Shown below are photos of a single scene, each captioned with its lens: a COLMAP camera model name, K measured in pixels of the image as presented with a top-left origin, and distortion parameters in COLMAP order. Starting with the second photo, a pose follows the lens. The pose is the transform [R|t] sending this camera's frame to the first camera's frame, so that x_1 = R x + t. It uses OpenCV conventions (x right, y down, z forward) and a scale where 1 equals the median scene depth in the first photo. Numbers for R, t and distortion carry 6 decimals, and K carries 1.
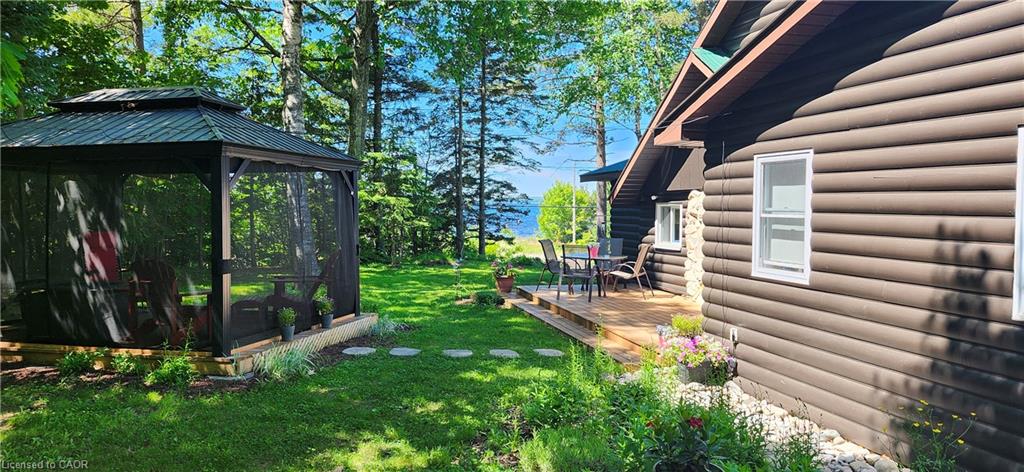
lens RADIAL K [[692.4, 0, 512.0], [0, 692.4, 236.0], [0, 0, 1]] dist [-0.004237, -0.002983]
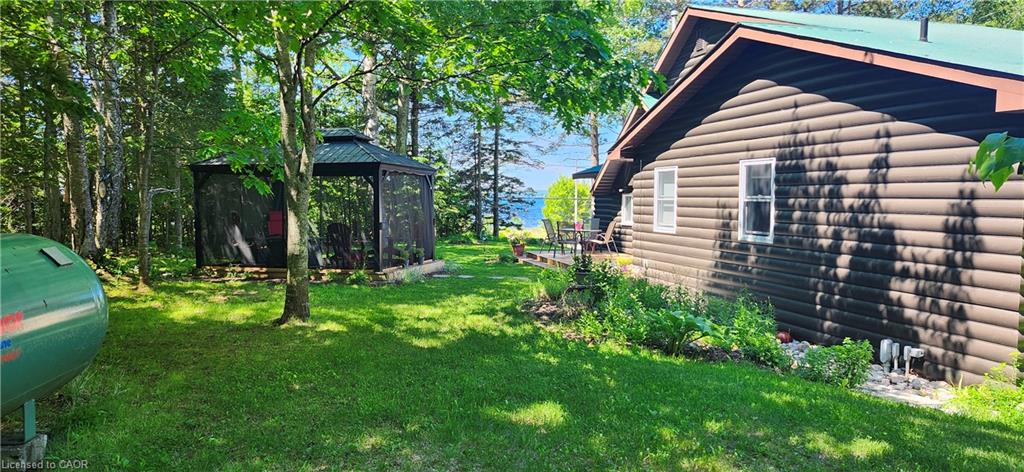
lens RADIAL K [[692.4, 0, 512.0], [0, 692.4, 236.0], [0, 0, 1]] dist [-0.004237, -0.002983]
pose [[0.999974, -0.001165, -0.007103, -0.008380], [0.001231, 0.999957, 0.009209, 0.016065], [0.007092, -0.009218, 0.999932, -0.274080]]
